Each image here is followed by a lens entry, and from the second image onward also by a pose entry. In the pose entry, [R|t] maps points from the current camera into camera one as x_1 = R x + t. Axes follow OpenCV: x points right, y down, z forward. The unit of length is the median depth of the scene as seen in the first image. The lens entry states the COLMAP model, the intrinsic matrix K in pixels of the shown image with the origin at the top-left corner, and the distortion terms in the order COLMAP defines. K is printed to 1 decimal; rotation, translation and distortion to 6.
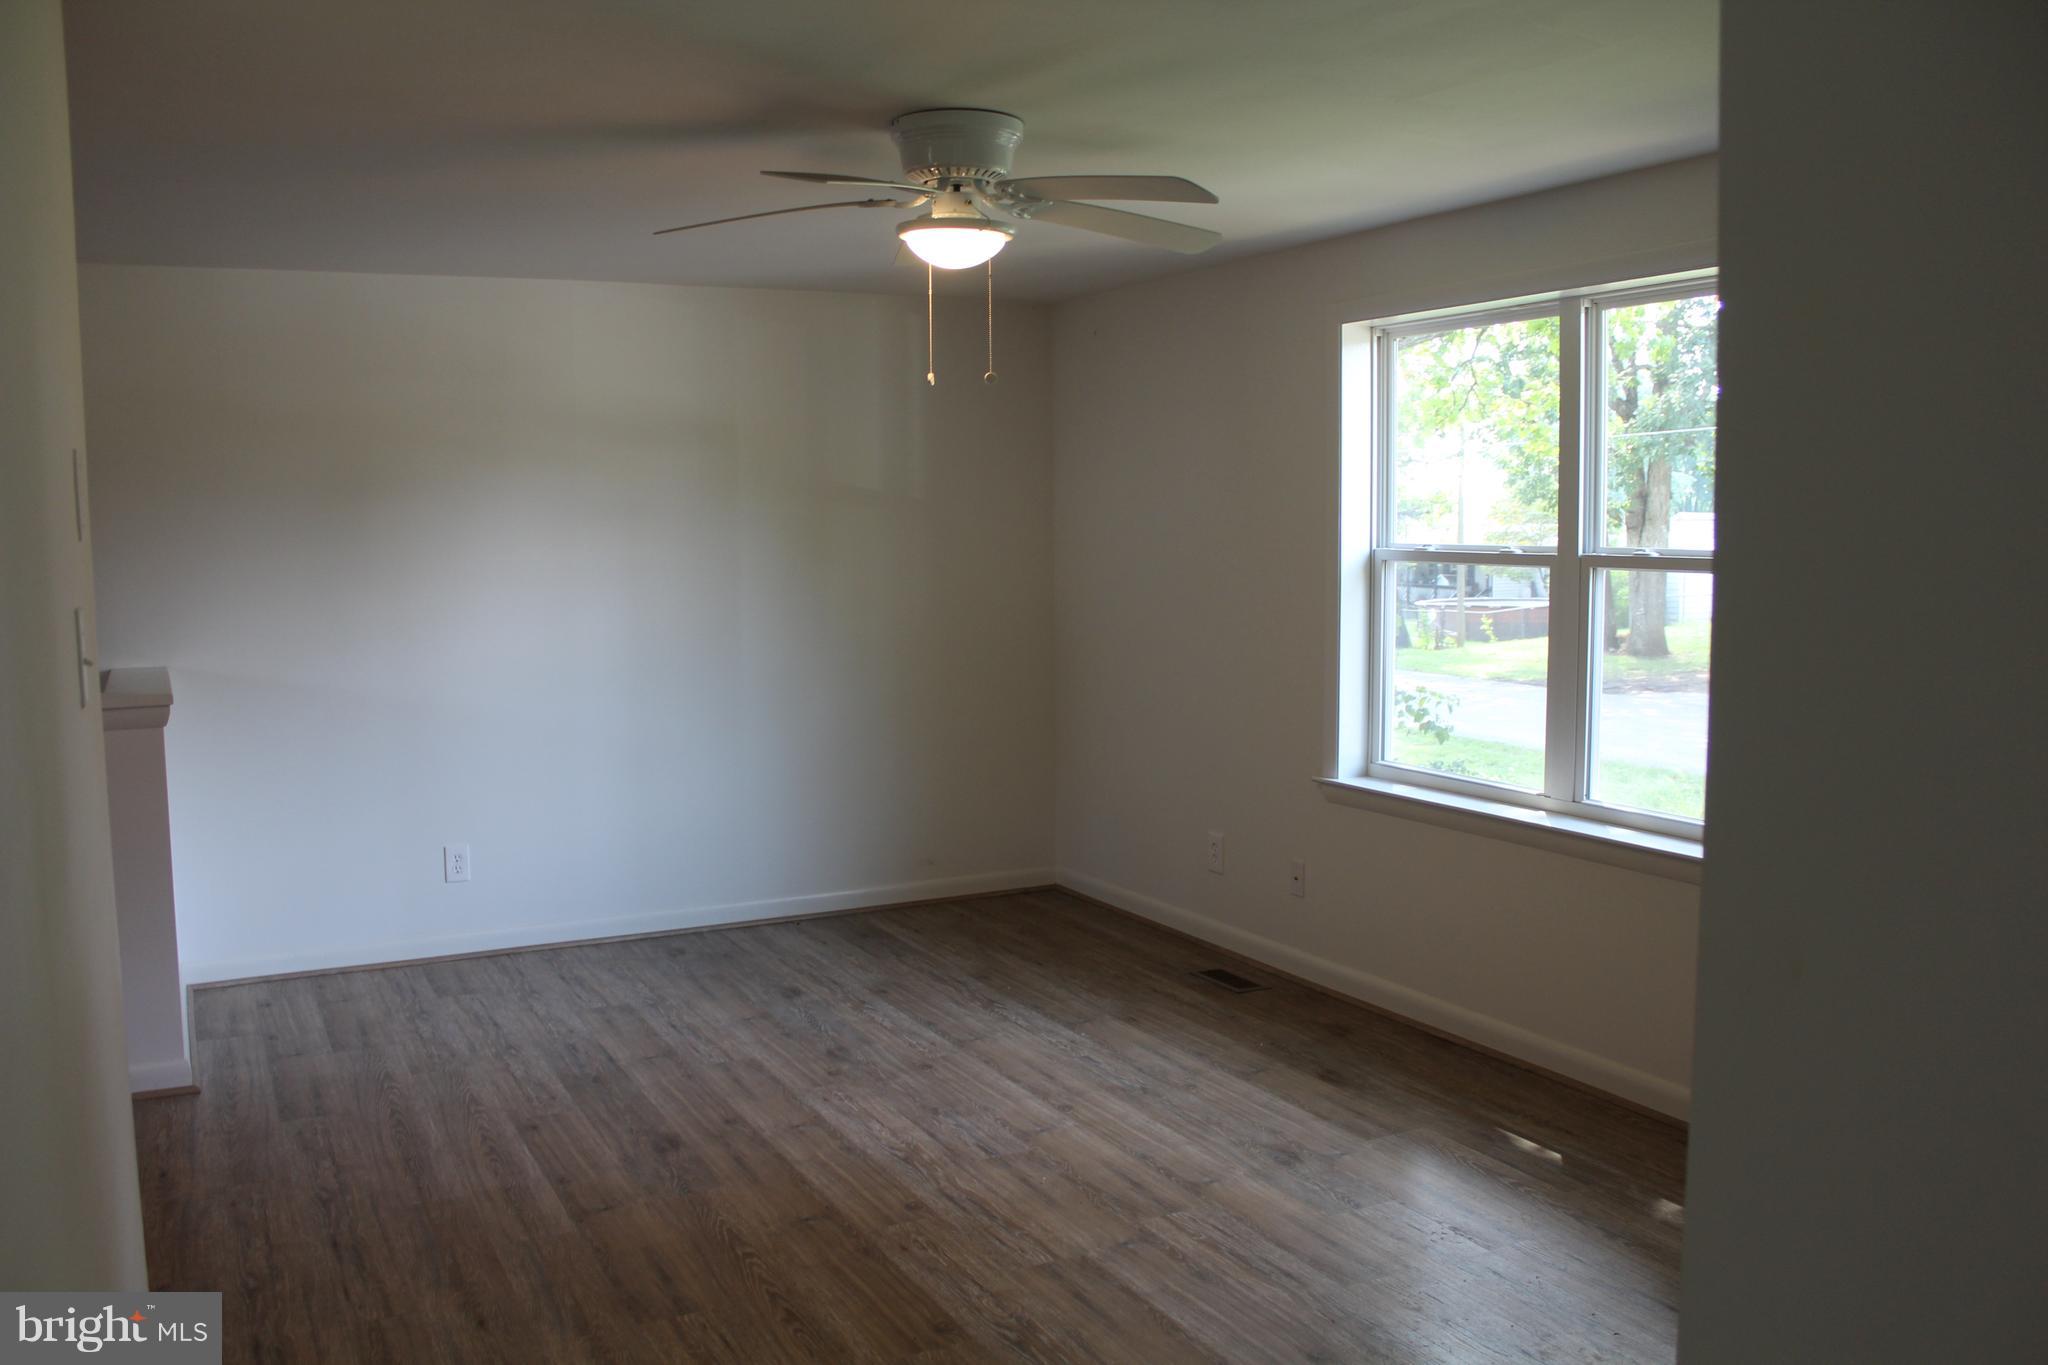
lens RADIAL K [[1698.0, 0, 1017.0], [0, 1698.0, 682.0], [0, 0, 1]] dist [-0.161431, 0.149137]
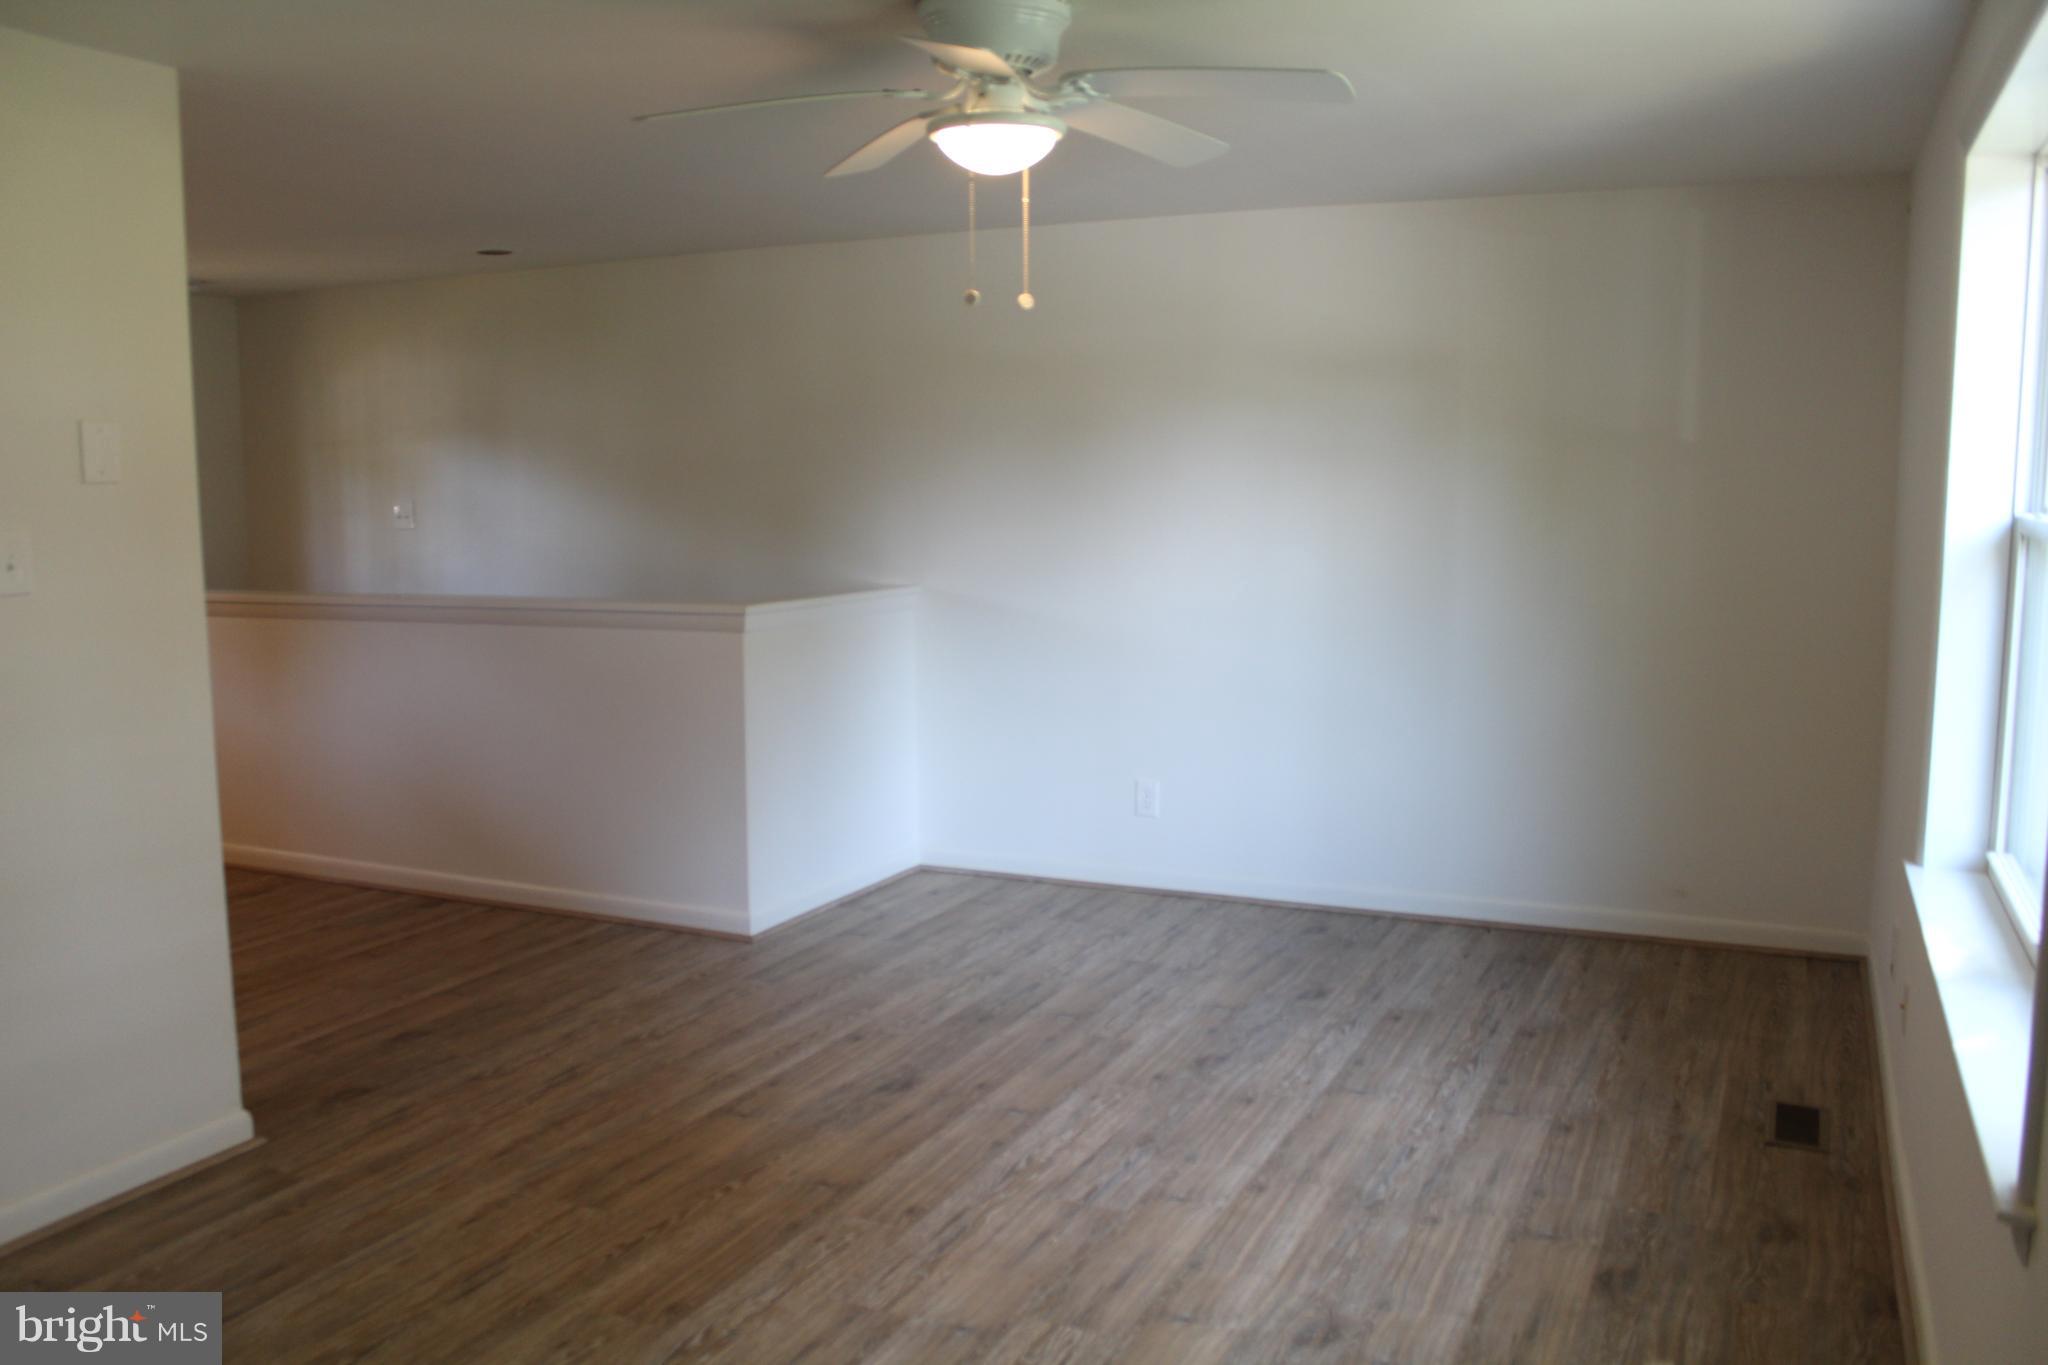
lens RADIAL K [[1706.0, 0, 1016.1], [0, 1706.0, 689.1], [0, 0, 1]] dist [-0.161867, 0.145752]
pose [[0.605081, 0.105188, -0.789185, 0.554101], [-0.075897, 0.994341, 0.074341, -0.036622], [0.792538, 0.014914, 0.609640, 0.395708]]
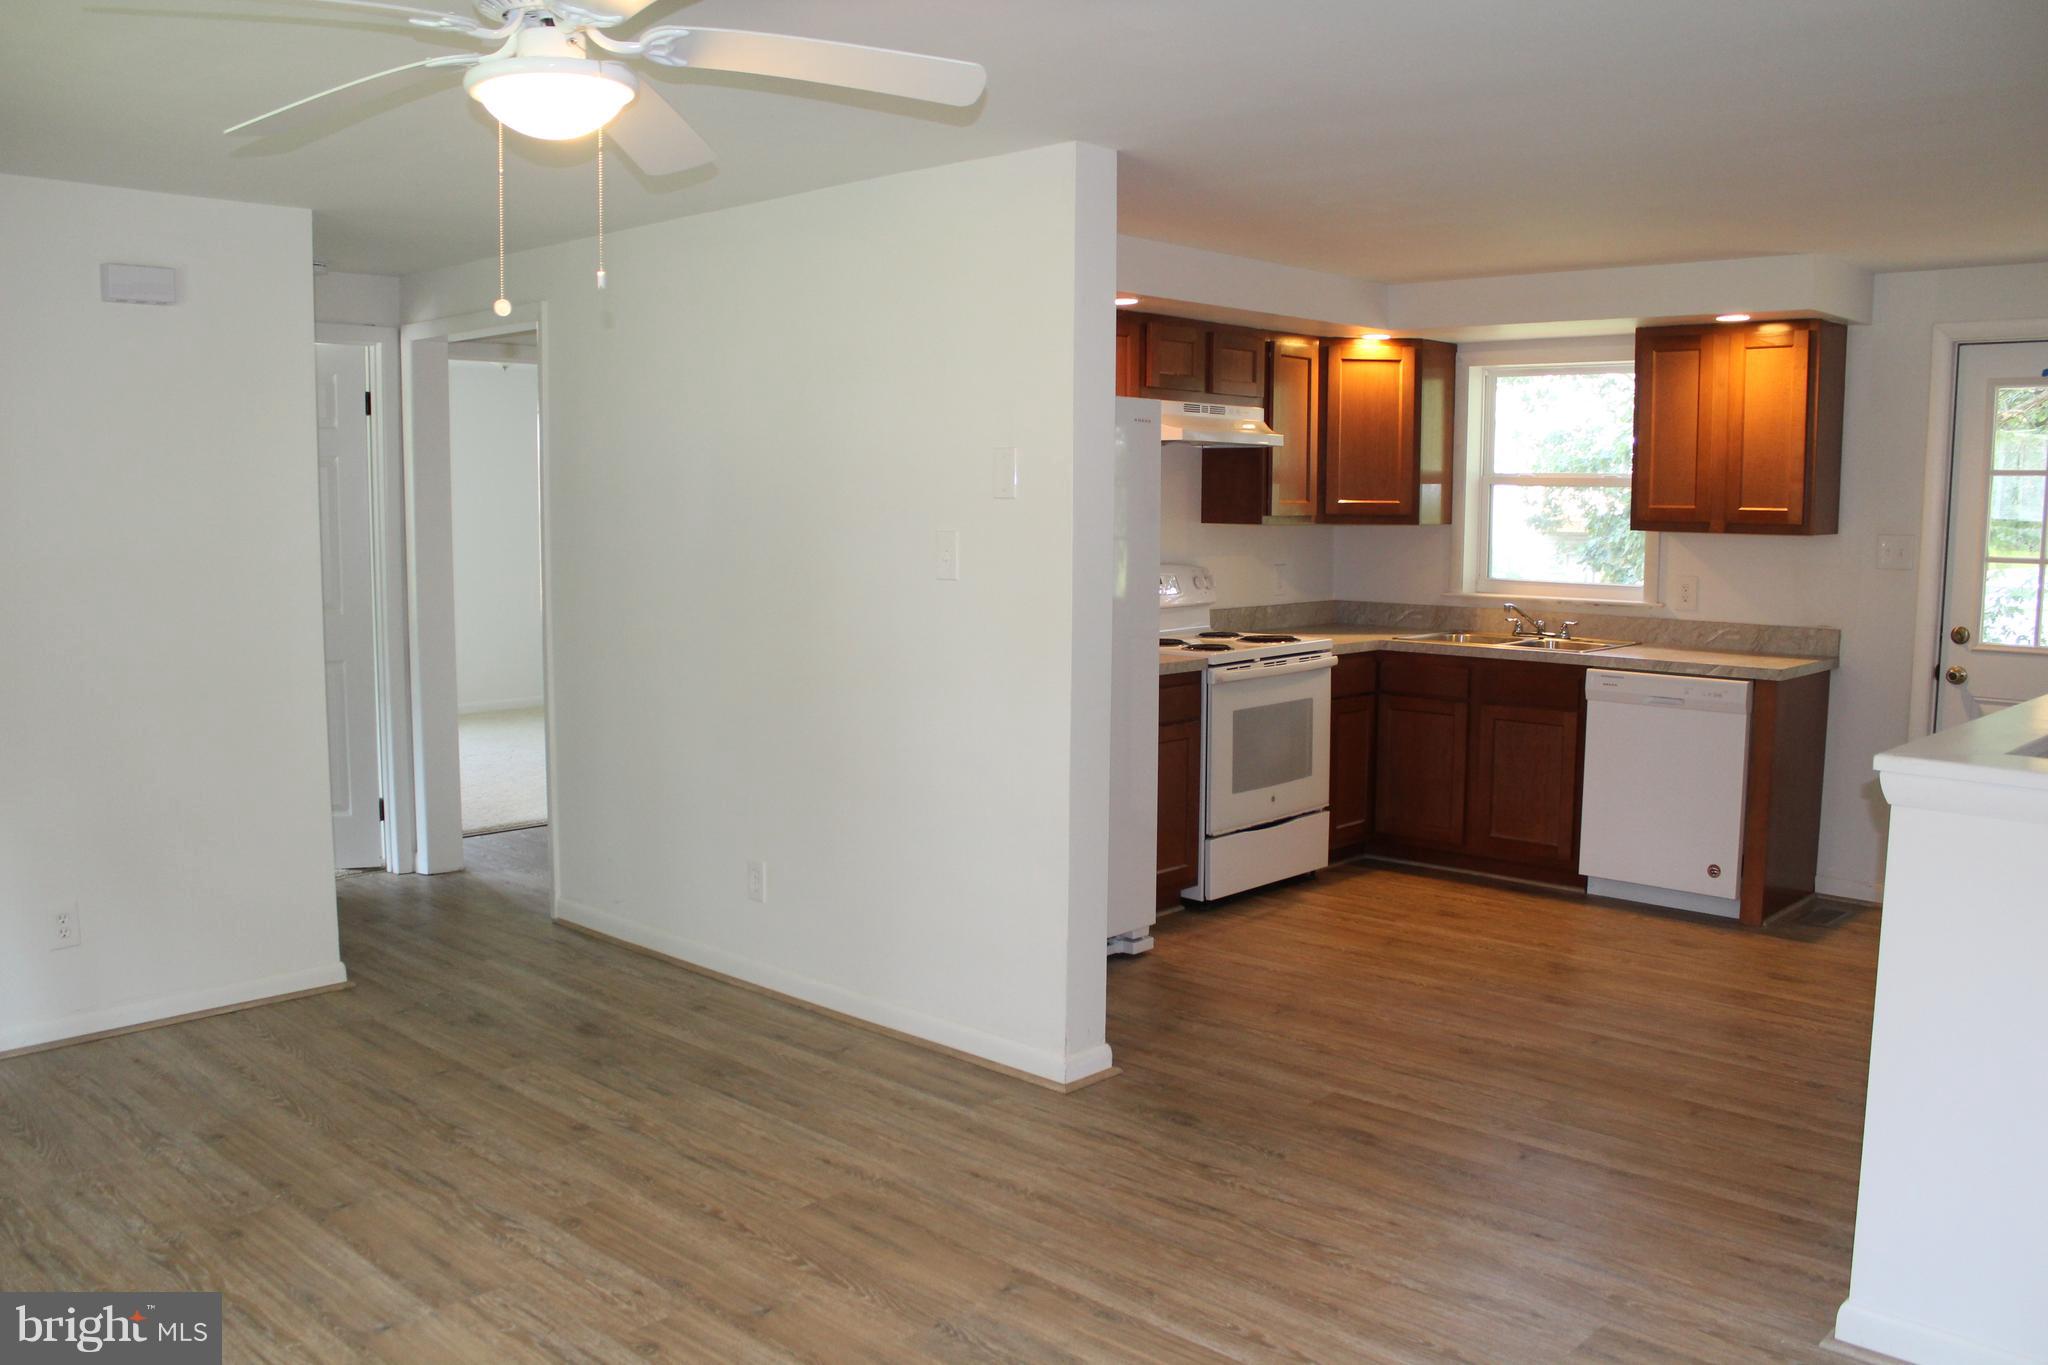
lens RADIAL K [[1706.0, 0, 1016.1], [0, 1706.0, 689.1], [0, 0, 1]] dist [-0.161867, 0.145752]
pose [[-0.946867, 0.044473, -0.318536, 0.009358], [-0.025096, 0.977157, 0.211029, -0.141184], [0.320645, 0.207811, -0.924122, 1.433272]]
